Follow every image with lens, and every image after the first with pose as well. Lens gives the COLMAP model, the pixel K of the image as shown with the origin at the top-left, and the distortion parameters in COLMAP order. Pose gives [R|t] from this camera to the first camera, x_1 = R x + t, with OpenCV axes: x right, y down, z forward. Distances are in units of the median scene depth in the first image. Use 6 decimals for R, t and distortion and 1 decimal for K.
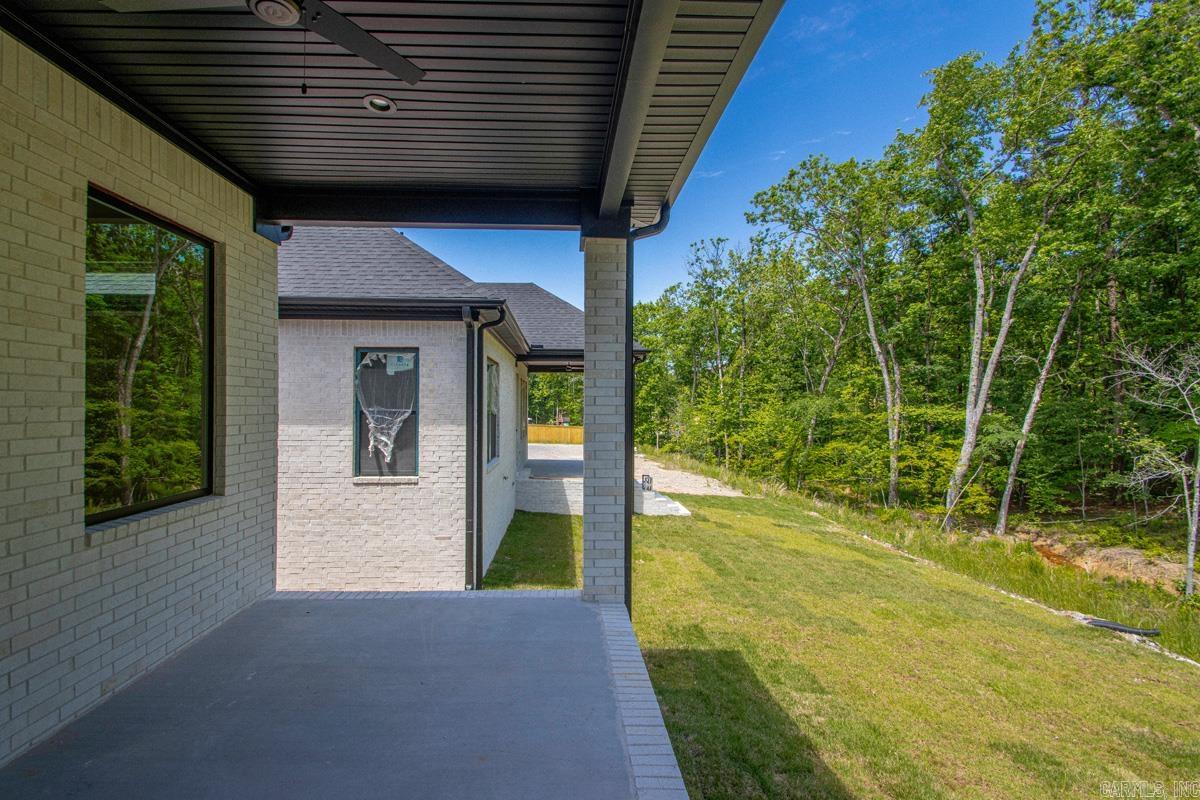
lens RADIAL K [[561.9, 0, 590.8], [0, 561.9, 399.7], [0, 0, 1]] dist [0.008040, -0.014210]
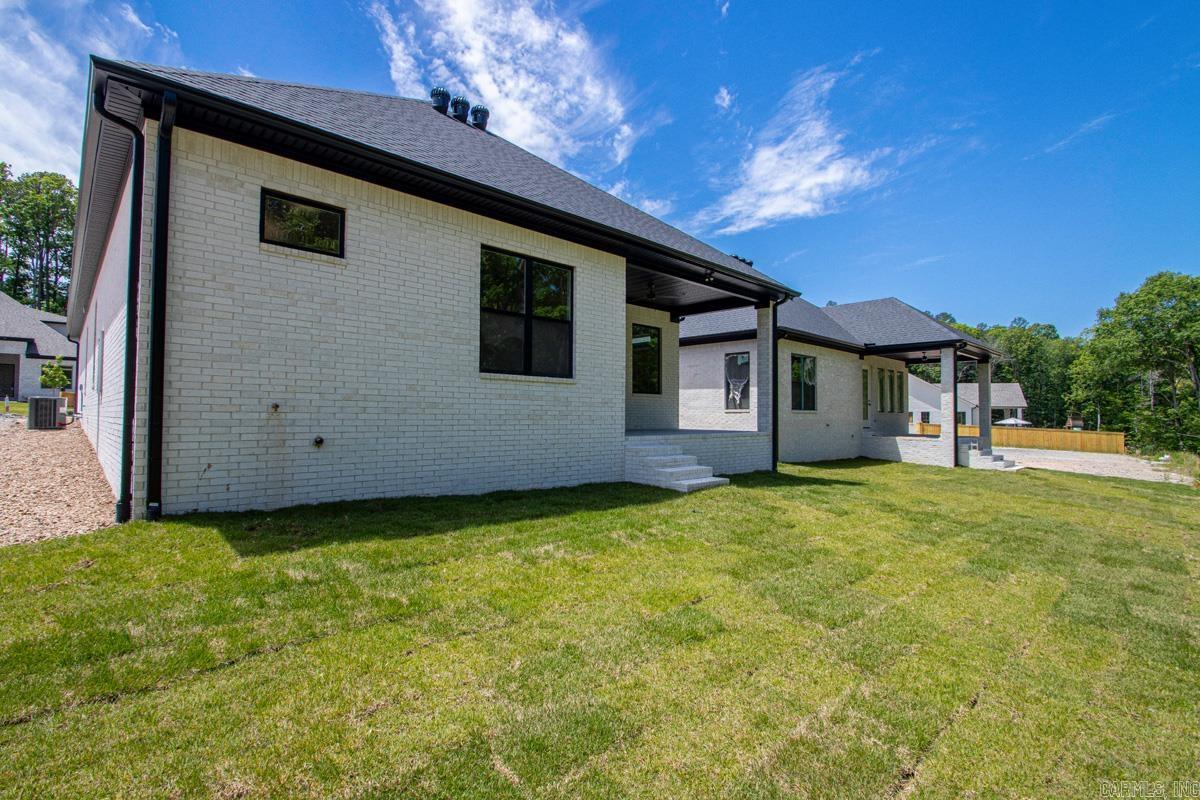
lens RADIAL K [[561.9, 0, 589.1], [0, 561.9, 395.9], [0, 0, 1]] dist [0.008040, -0.014210]
pose [[0.662117, -0.028947, -0.748841, 0.928561], [0.006714, 0.999443, -0.032698, 0.150278], [0.749371, 0.016622, 0.661942, -0.938099]]
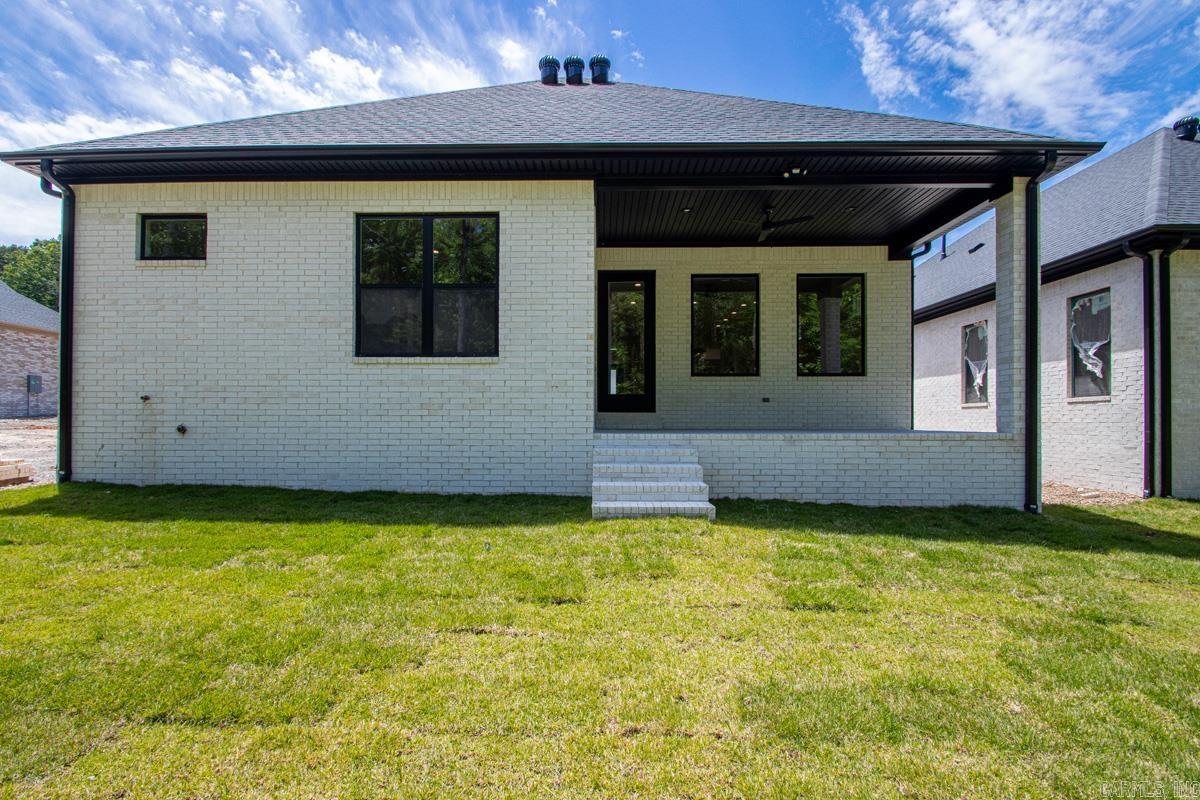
lens RADIAL K [[561.9, 0, 604.8], [0, 561.9, 409.4], [0, 0, 1]] dist [0.008040, -0.014210]
pose [[-0.057754, -0.032052, -0.997816, 0.920501], [0.011356, 0.999399, -0.032760, 0.191431], [0.998266, -0.013223, -0.057356, 0.005336]]
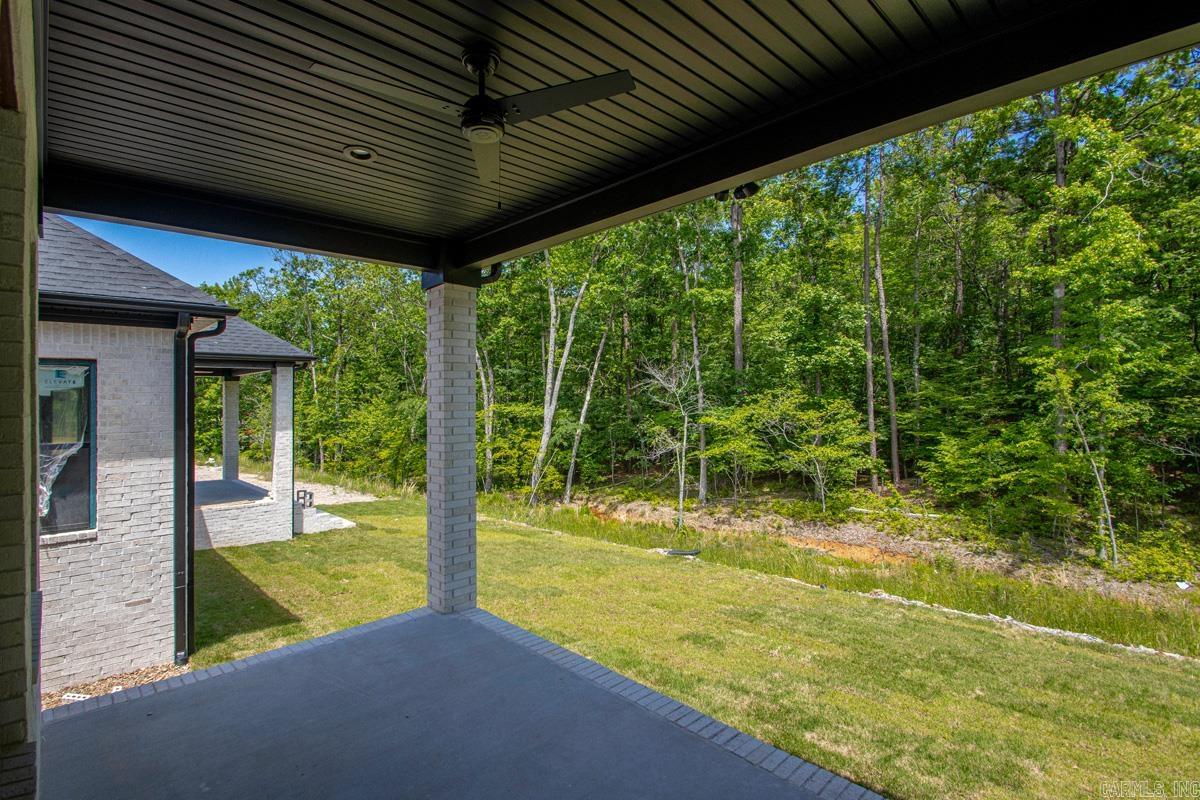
lens RADIAL K [[561.9, 0, 587.3], [0, 561.9, 398.1], [0, 0, 1]] dist [0.008040, -0.014210]
pose [[0.752908, -0.012048, 0.658015, -0.301939], [0.009312, 0.999927, 0.007654, -0.040094], [-0.658060, 0.000365, 0.752966, -0.005232]]
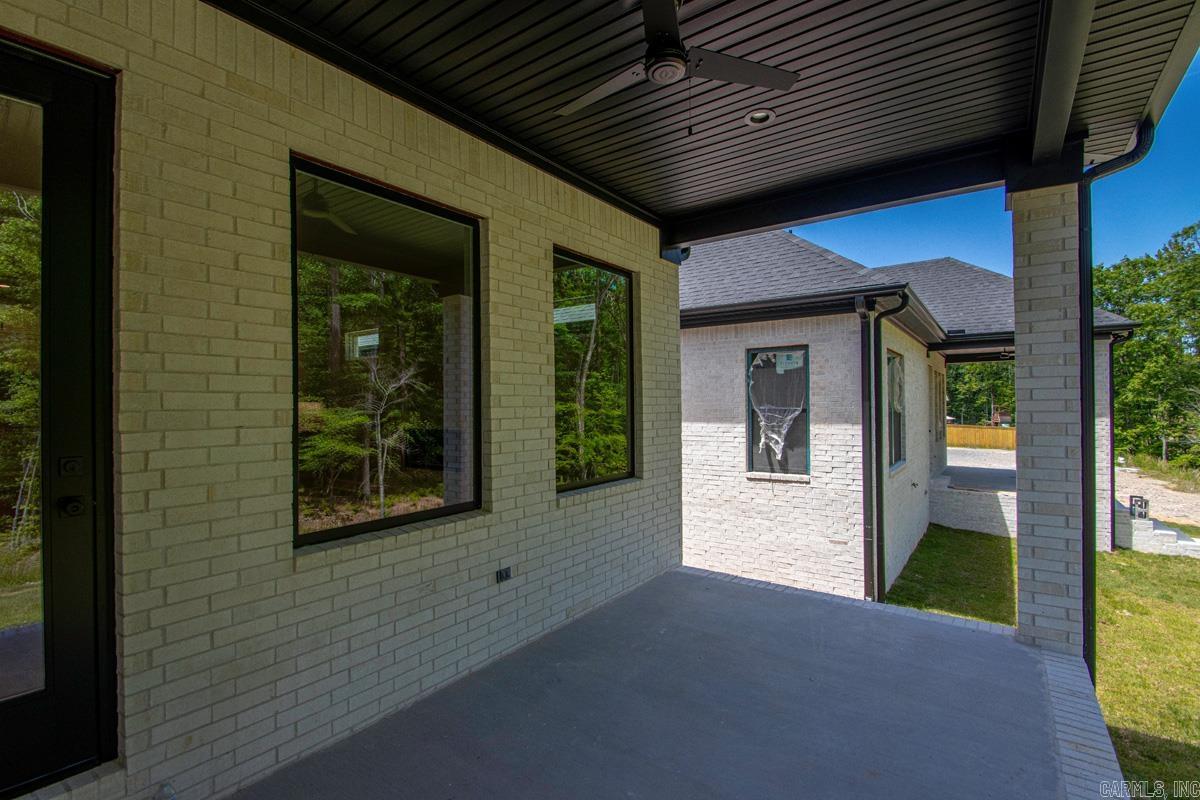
lens RADIAL K [[561.9, 0, 581.4], [0, 561.9, 400.0], [0, 0, 1]] dist [0.008040, -0.014210]
pose [[0.770514, -0.015863, -0.637226, 0.013786], [0.017538, 0.999839, -0.003683, 0.000822], [0.637182, -0.008338, 0.770668, -0.012194]]
